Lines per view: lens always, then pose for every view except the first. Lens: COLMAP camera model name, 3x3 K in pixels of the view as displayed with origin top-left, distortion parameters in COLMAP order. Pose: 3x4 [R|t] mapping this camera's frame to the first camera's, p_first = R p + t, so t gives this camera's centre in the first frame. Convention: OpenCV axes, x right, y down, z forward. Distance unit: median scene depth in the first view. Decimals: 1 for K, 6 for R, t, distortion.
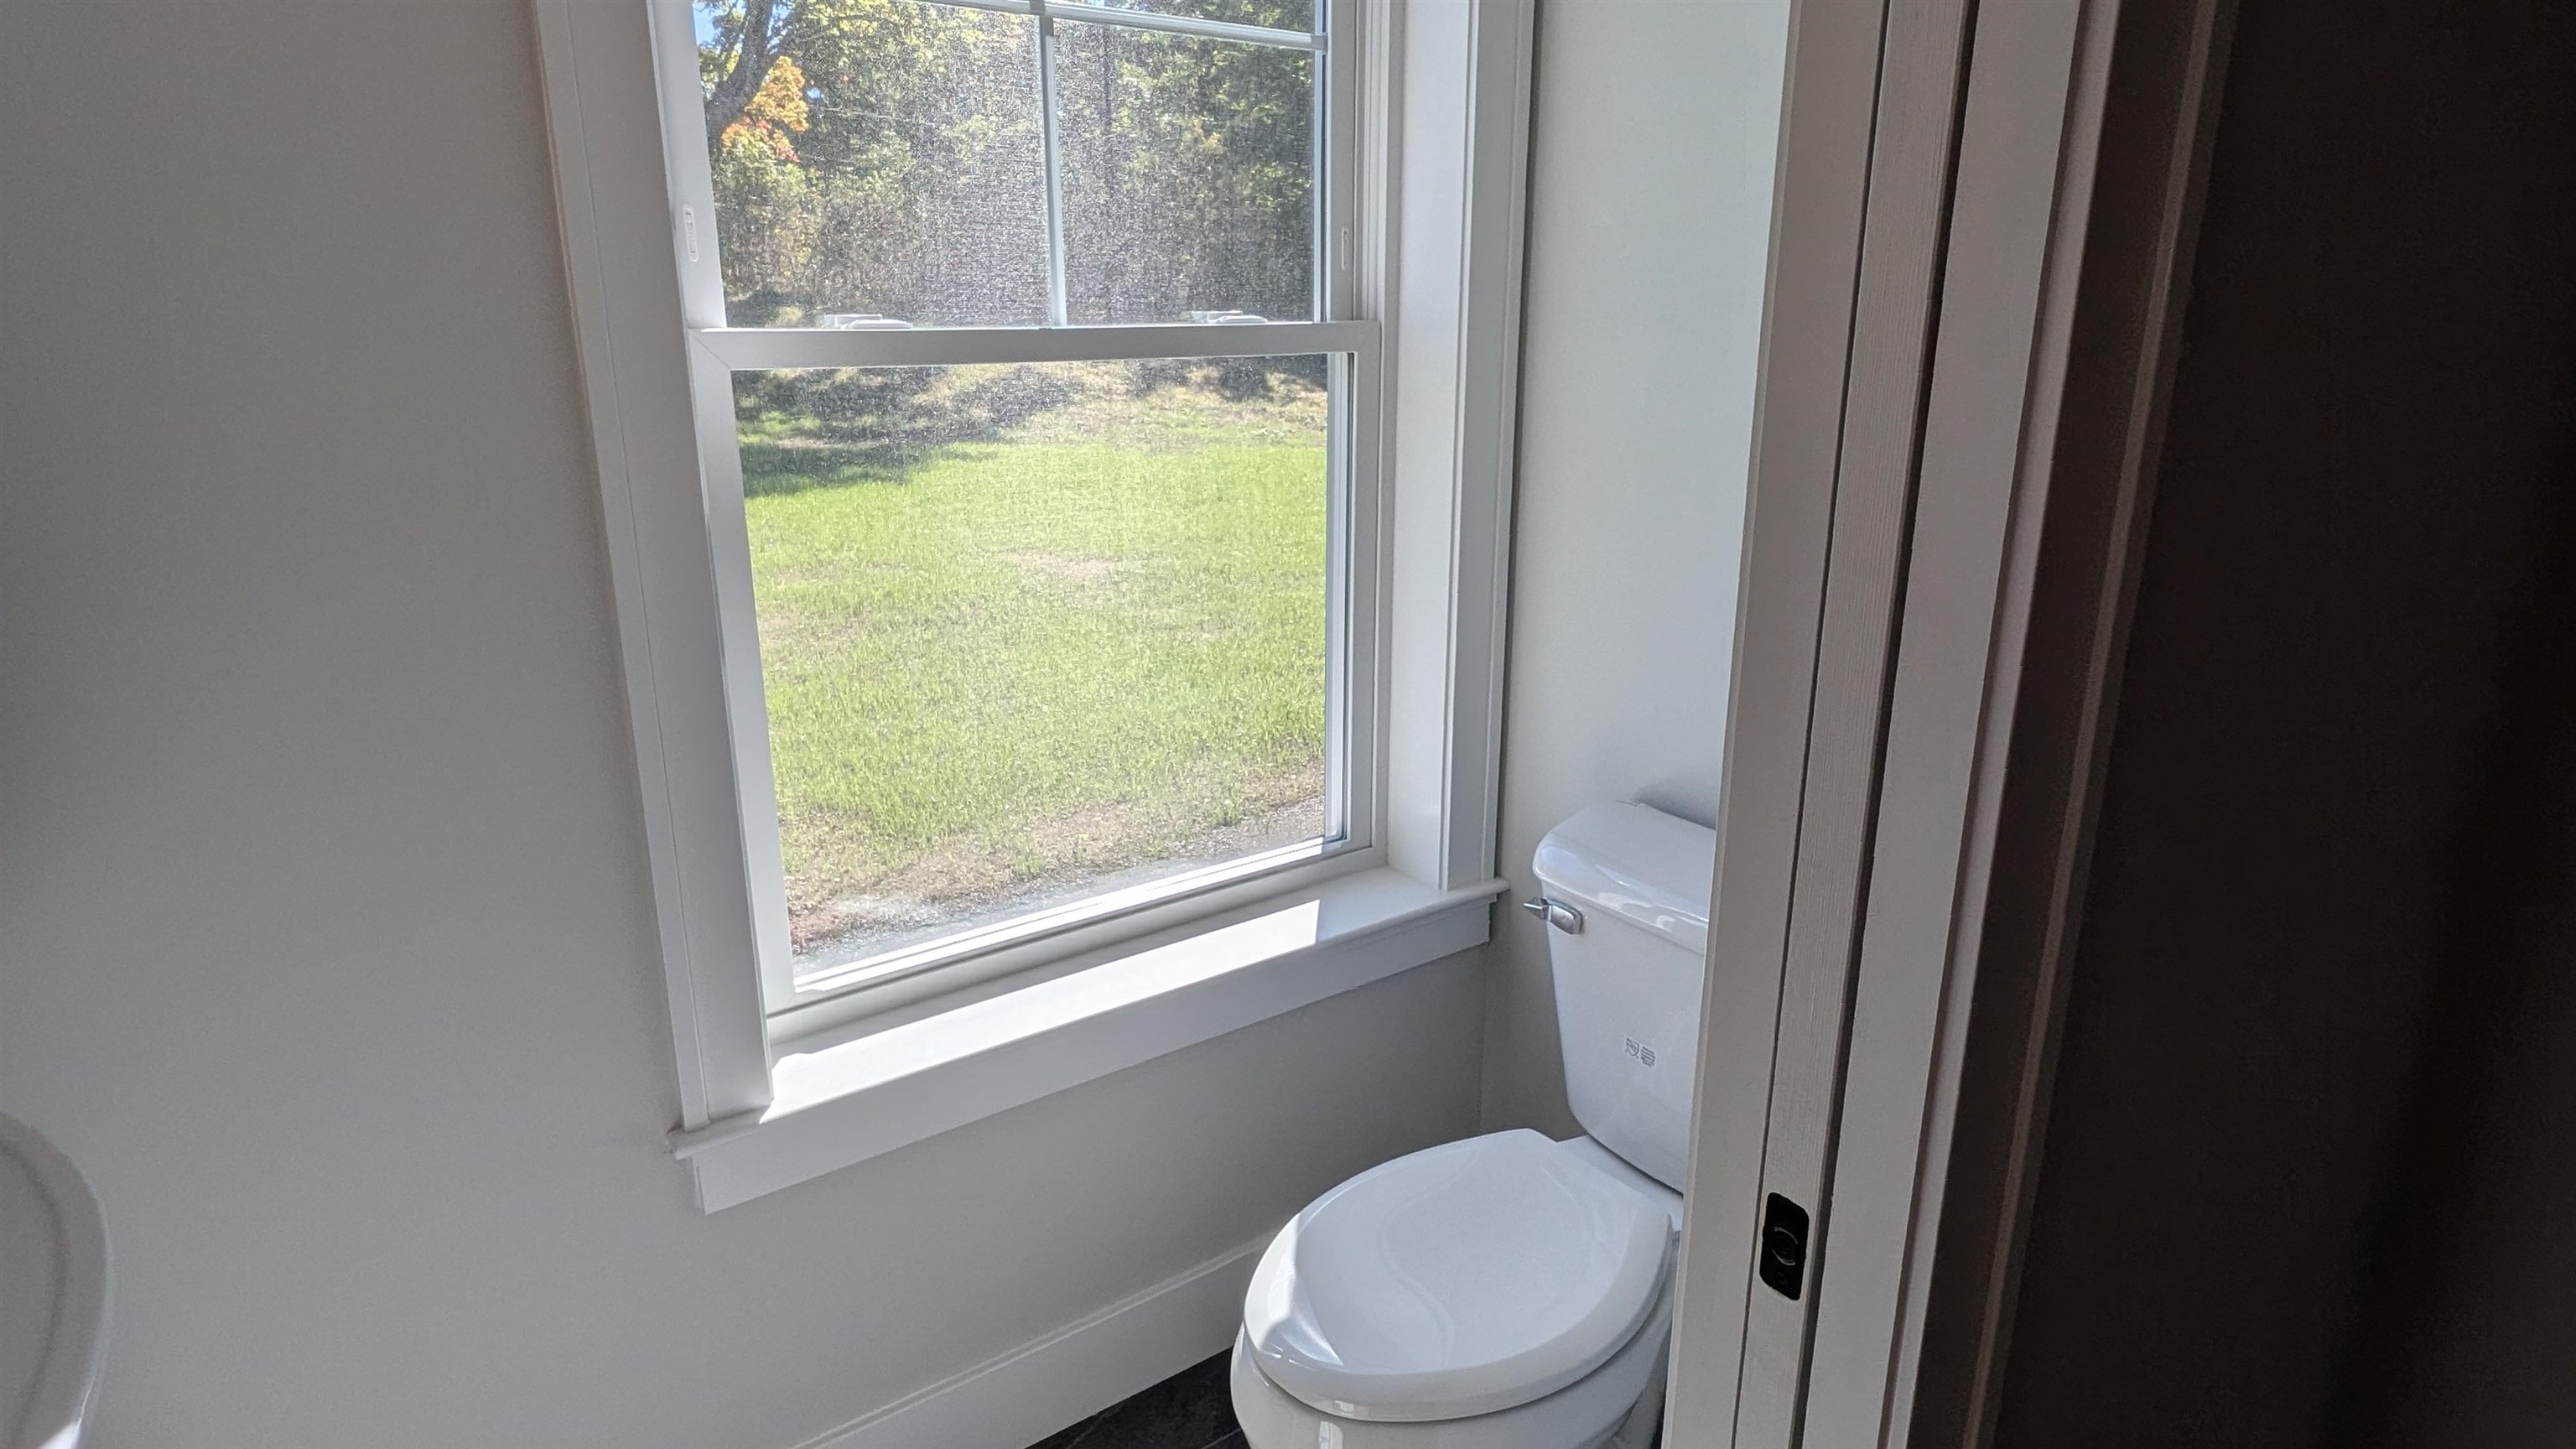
lens RADIAL K [[1440.5, 0, 1288.0], [0, 1440.5, 724.5], [0, 0, 1]] dist [0.002434, 0.001541]
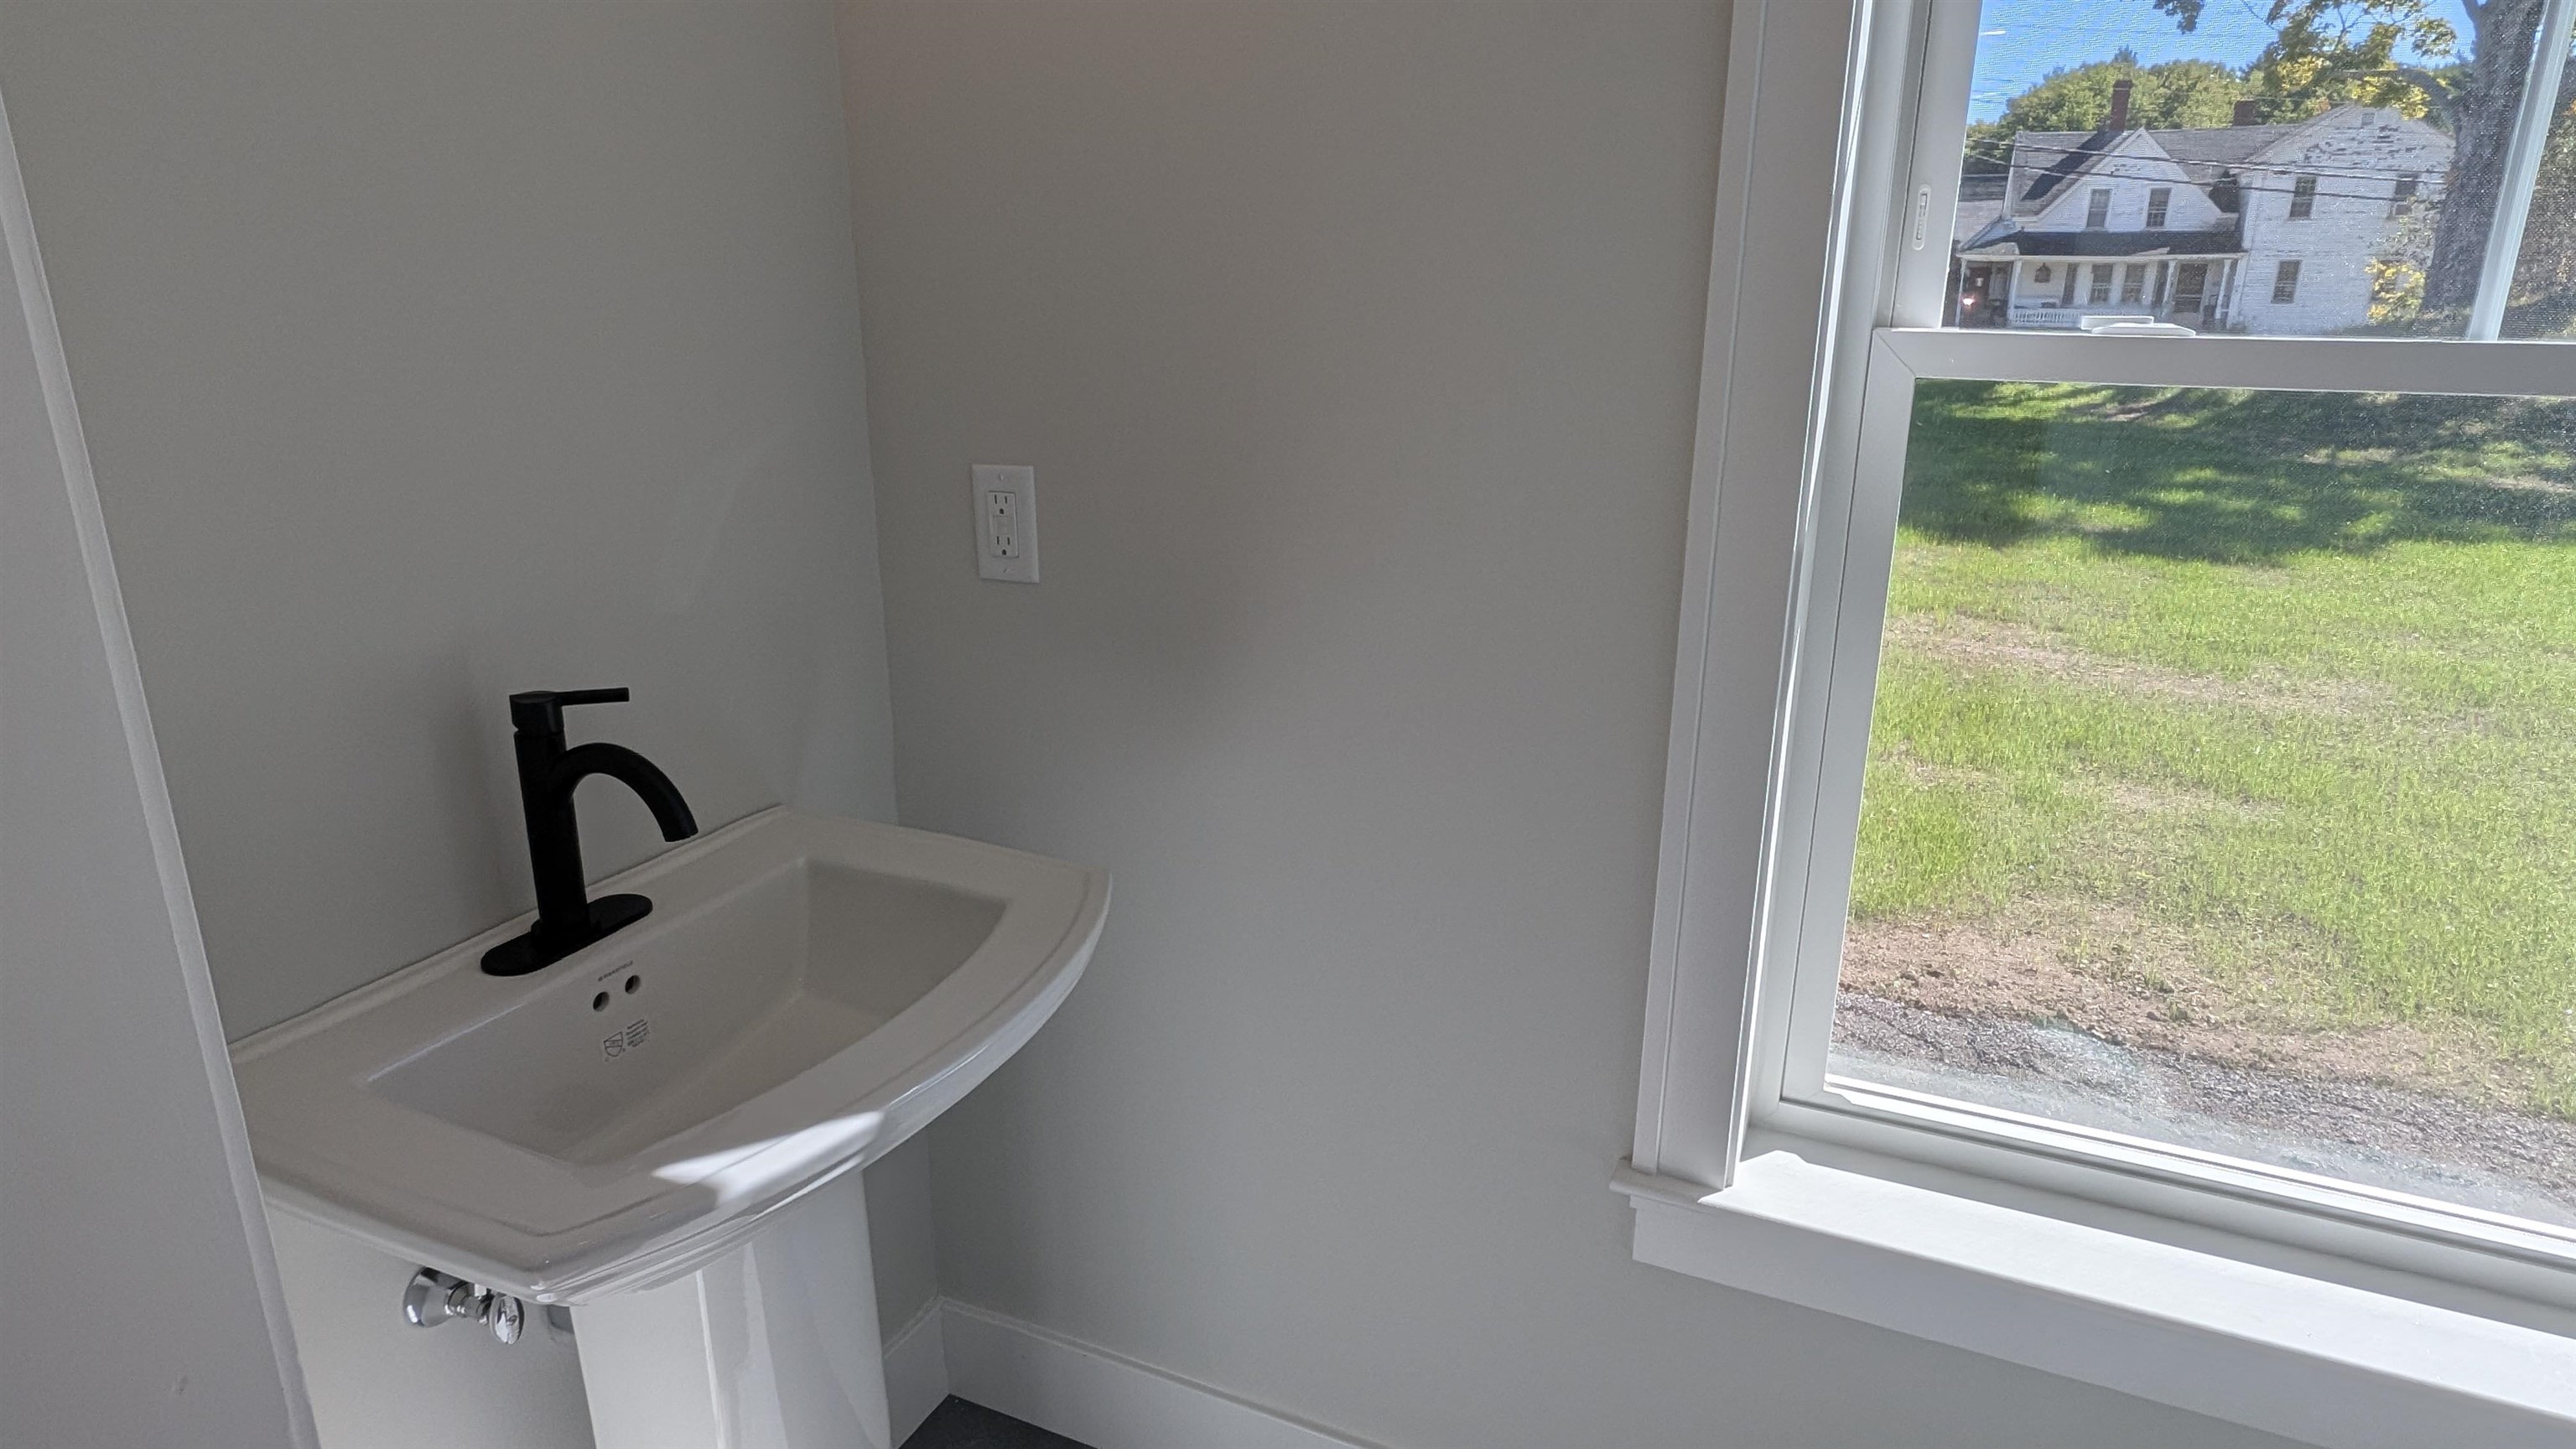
lens RADIAL K [[1440.5, 0, 1288.0], [0, 1440.5, 724.5], [0, 0, 1]] dist [0.002434, 0.001541]
pose [[0.502257, 0.257818, -0.825390, 0.121563], [-0.257734, 0.955768, 0.141710, -0.050223], [0.825416, 0.141556, 0.546489, 0.172916]]
